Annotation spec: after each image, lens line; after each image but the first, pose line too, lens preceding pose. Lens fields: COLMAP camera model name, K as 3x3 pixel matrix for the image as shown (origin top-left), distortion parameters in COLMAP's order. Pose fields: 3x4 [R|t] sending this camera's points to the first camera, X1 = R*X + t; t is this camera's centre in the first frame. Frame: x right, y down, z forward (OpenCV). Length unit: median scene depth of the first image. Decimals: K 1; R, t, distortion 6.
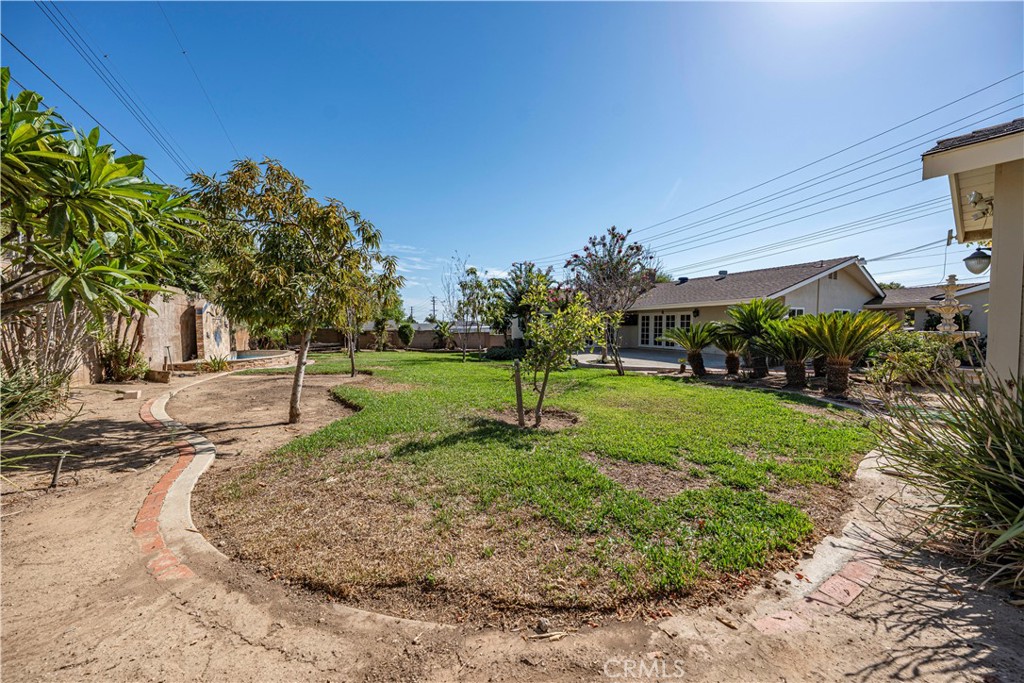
lens RADIAL K [[339.5, 0, 512.0], [0, 339.5, 341.5], [0, 0, 1]] dist [-0.001257, 0.000004]
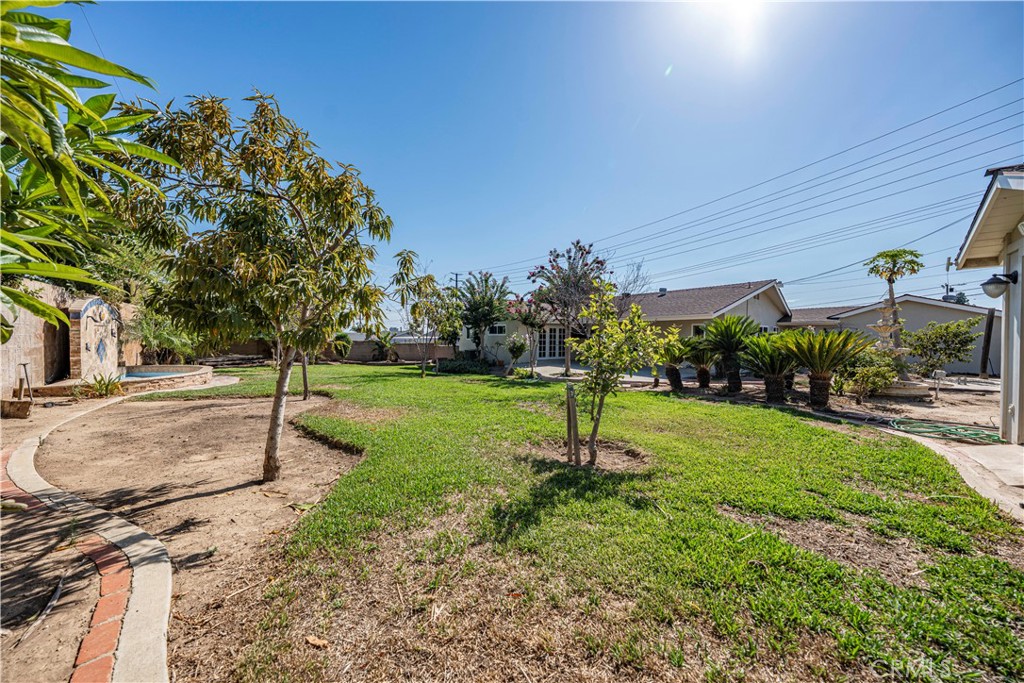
lens RADIAL K [[339.5, 0, 512.0], [0, 339.5, 341.5], [0, 0, 1]] dist [-0.001257, 0.000004]
pose [[0.981970, 0.008005, 0.188866, -0.119537], [-0.002001, 0.999487, -0.031958, -0.009066], [-0.189025, 0.031004, 0.981483, 0.088800]]
